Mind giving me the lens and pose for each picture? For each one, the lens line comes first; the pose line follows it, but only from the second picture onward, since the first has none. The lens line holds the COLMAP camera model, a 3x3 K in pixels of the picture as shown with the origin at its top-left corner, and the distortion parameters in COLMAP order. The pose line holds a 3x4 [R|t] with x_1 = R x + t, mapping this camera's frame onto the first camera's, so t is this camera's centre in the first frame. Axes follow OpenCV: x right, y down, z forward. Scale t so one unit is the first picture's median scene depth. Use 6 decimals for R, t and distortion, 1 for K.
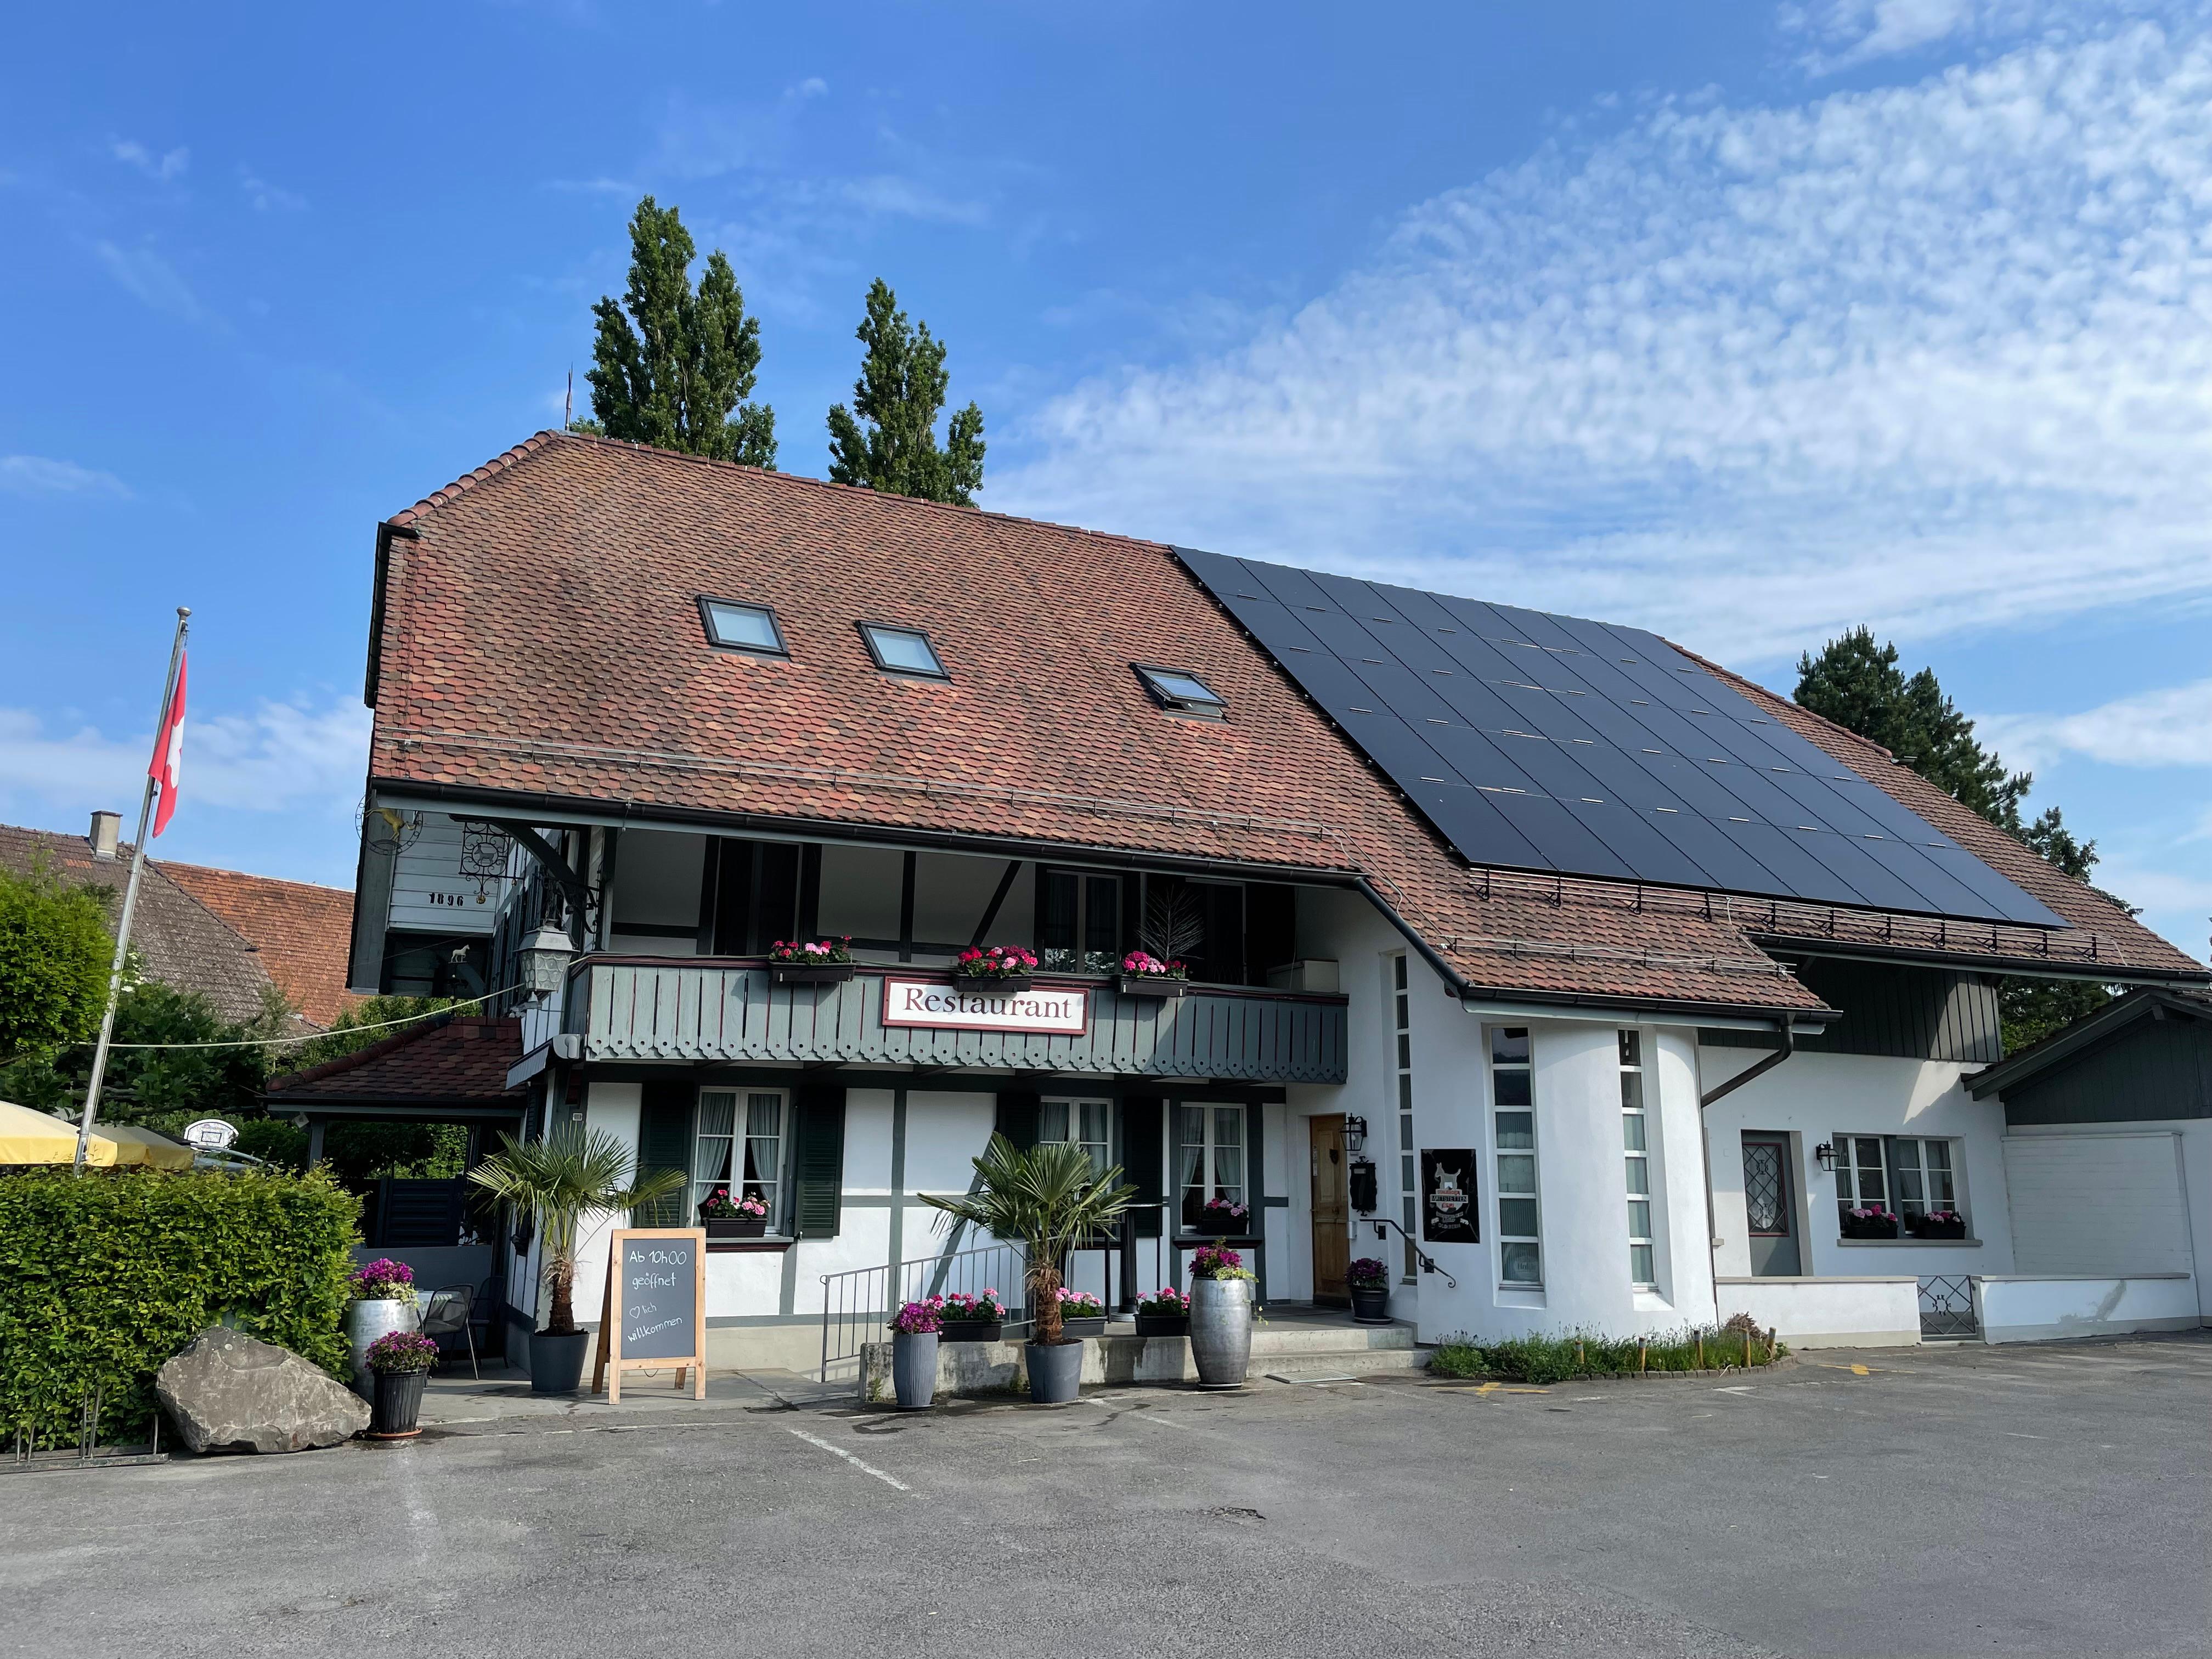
lens RADIAL K [[1633.9, 0, 1106.0], [0, 1633.9, 829.5], [0, 0, 1]] dist [0.114153, -0.000650]
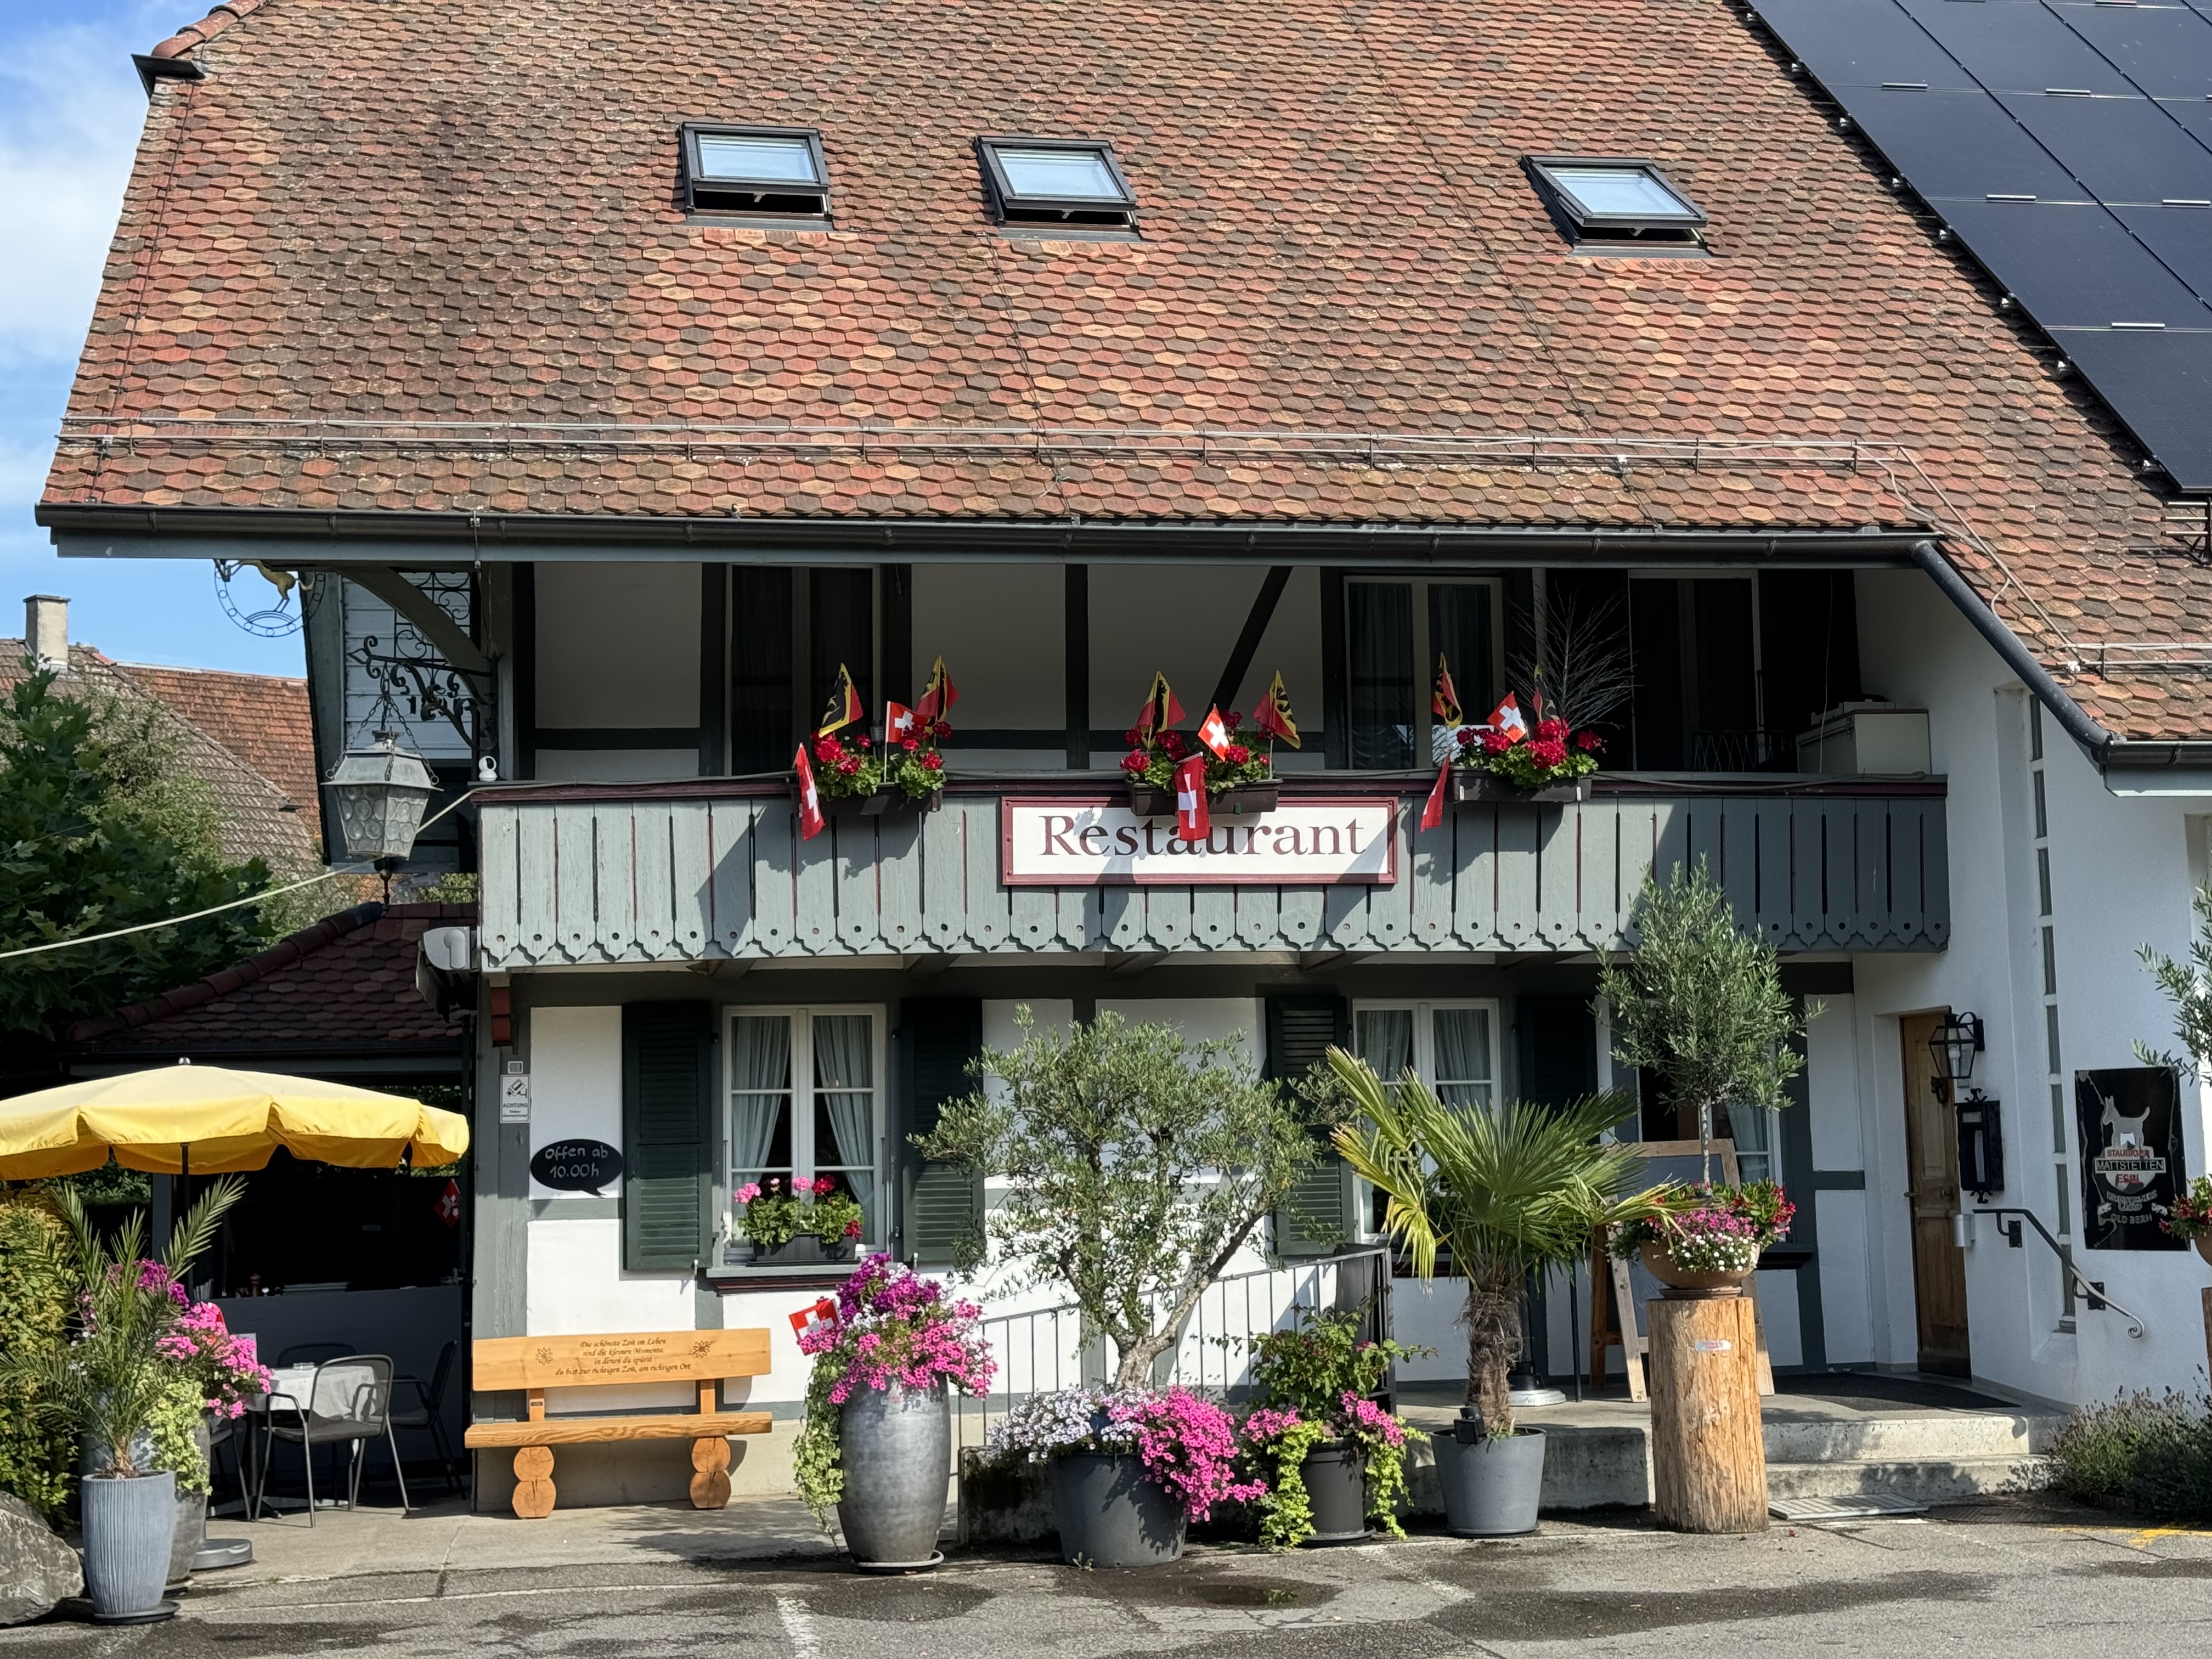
lens RADIAL K [[3009.1, 0, 1106.0], [0, 3009.1, 829.5], [0, 0, 1]] dist [0.143445, -0.013094]
pose [[0.967272, -0.057816, -0.247068, 0.140432], [0.082965, 0.992240, 0.092615, 0.009957], [0.239796, -0.110082, 0.964562, 0.037744]]
